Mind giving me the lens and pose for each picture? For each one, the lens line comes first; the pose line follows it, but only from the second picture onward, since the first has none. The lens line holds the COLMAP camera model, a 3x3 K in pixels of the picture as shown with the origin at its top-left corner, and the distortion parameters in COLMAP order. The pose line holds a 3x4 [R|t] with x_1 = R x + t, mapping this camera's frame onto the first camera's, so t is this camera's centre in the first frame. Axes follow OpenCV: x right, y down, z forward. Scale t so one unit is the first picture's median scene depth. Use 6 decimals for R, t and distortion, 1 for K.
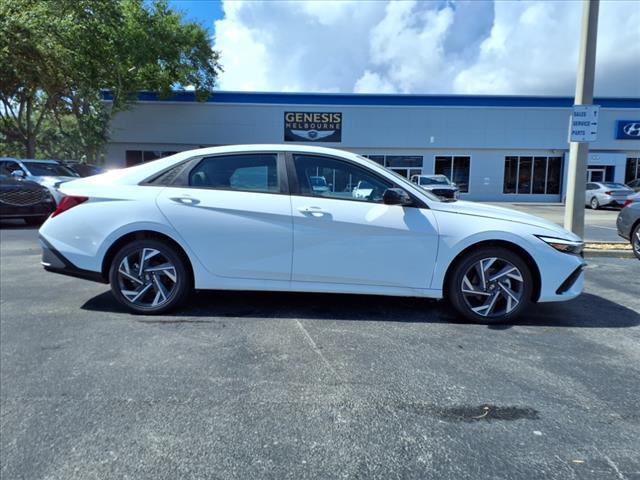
lens RADIAL K [[518.8, 0, 319.1], [0, 518.8, 241.5], [0, 0, 1]] dist [0.001845, 0.010445]
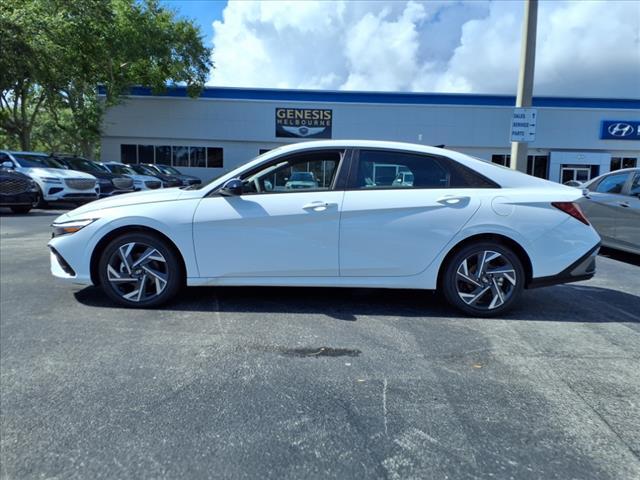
lens RADIAL K [[518.8, 0, 321.0], [0, 518.8, 240.6], [0, 0, 1]] dist [0.001845, 0.010445]
pose [[0.999917, 0.012894, -0.000394, 0.027375], [-0.012892, 0.999901, 0.005552, 0.004004], [0.000465, -0.005547, 0.999985, -0.023410]]
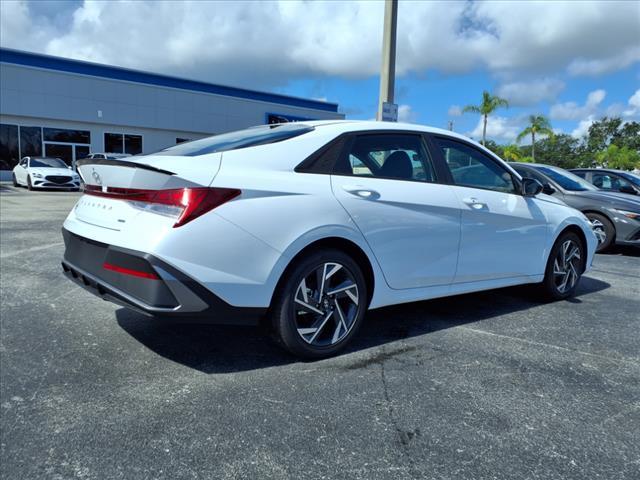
lens RADIAL K [[518.8, 0, 320.5], [0, 518.8, 239.9], [0, 0, 1]] dist [0.001845, 0.010445]
pose [[0.770594, -0.072890, 0.633145, -0.934986], [0.049850, 0.997288, 0.054140, -0.066788], [-0.635374, -0.010158, 0.772138, 0.564619]]
